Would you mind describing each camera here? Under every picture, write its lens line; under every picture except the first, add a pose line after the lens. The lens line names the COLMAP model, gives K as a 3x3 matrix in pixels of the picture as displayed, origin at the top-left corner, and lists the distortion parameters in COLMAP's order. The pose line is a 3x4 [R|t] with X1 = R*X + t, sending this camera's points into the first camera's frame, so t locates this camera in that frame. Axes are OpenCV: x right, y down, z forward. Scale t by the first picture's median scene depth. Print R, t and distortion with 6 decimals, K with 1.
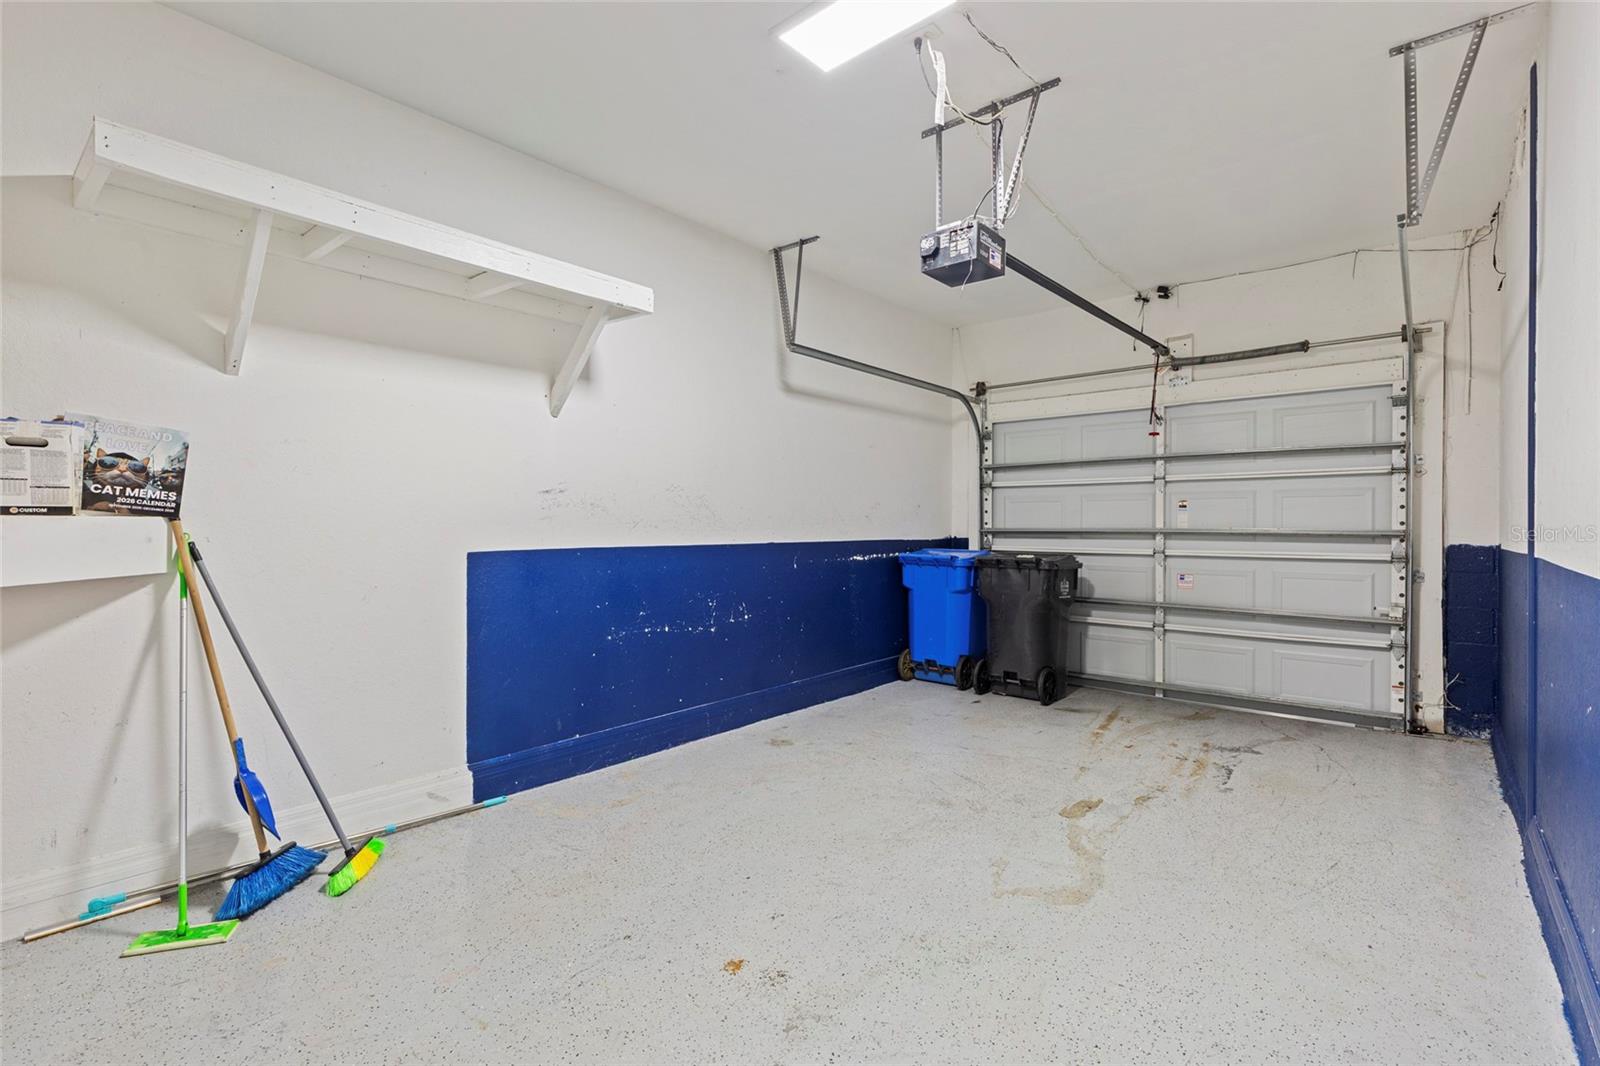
lens RADIAL K [[748.4, 0, 803.3], [0, 748.4, 554.3], [0, 0, 1]] dist [0.018552, -0.008915]
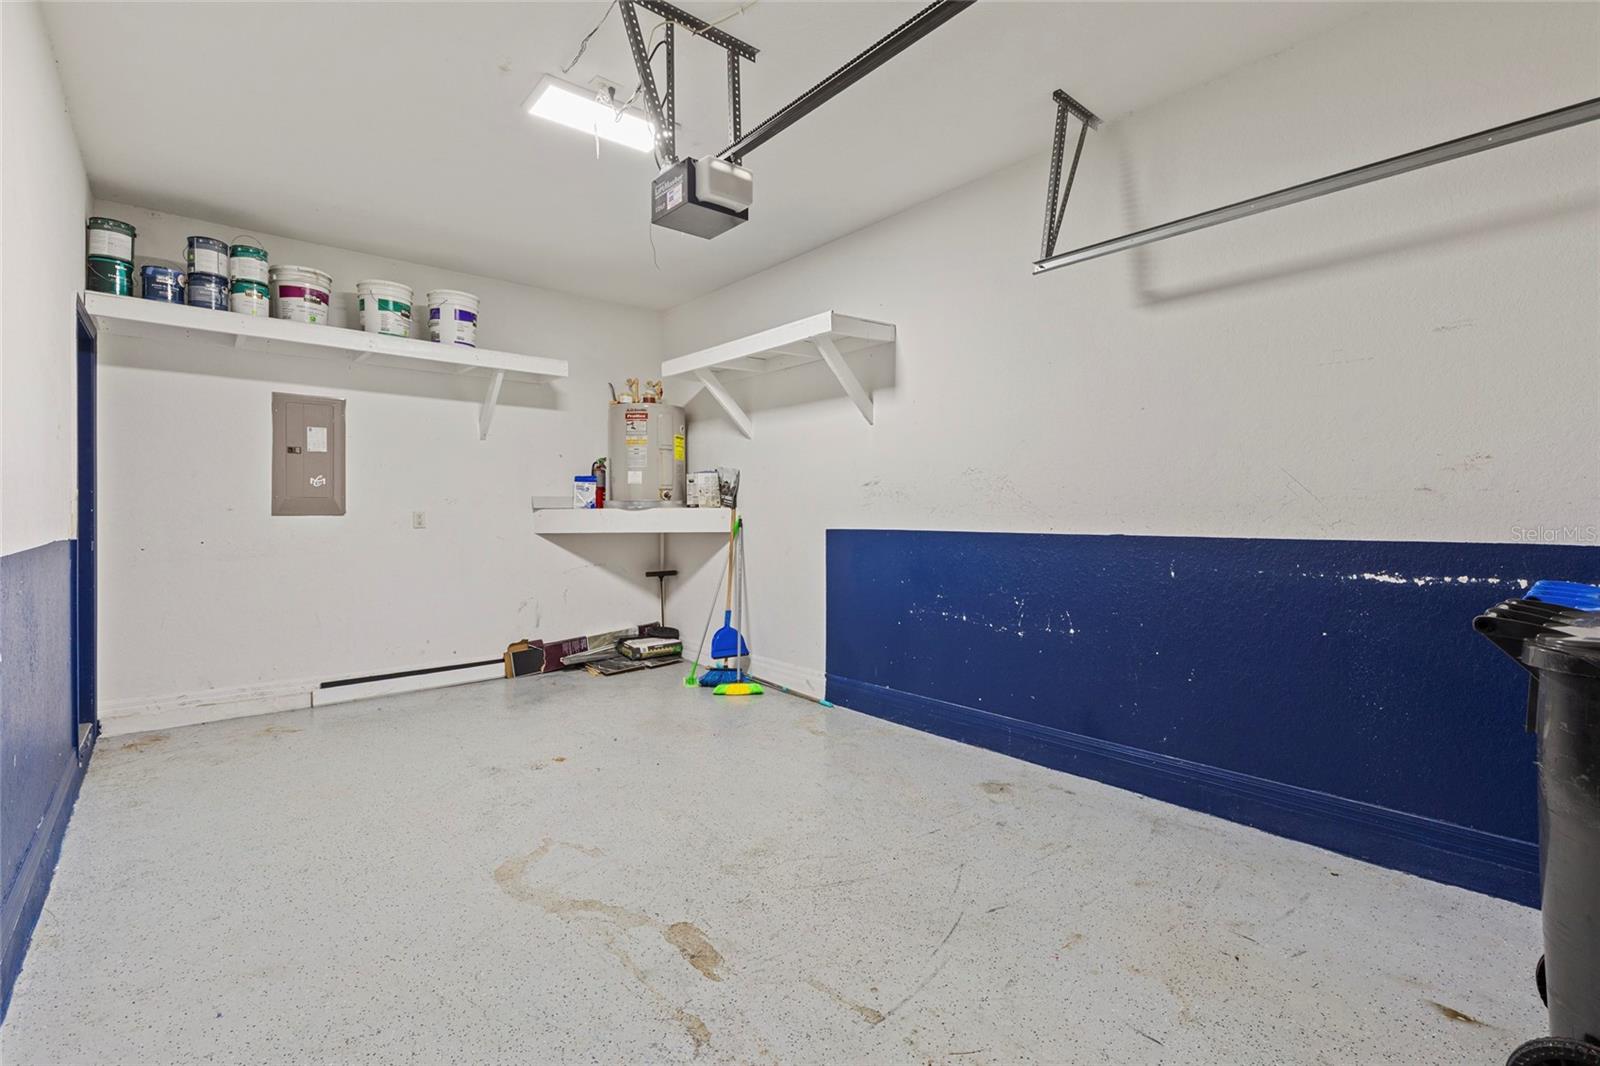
lens RADIAL K [[722.9, 0, 800.0], [0, 722.9, 533.0], [0, 0, 1]] dist [0.002660, -0.001232]
pose [[-0.167375, 0.028164, -0.985491, 0.930224], [-0.036631, 0.998724, 0.034763, -0.041147], [0.985213, 0.041918, -0.166130, 1.144667]]
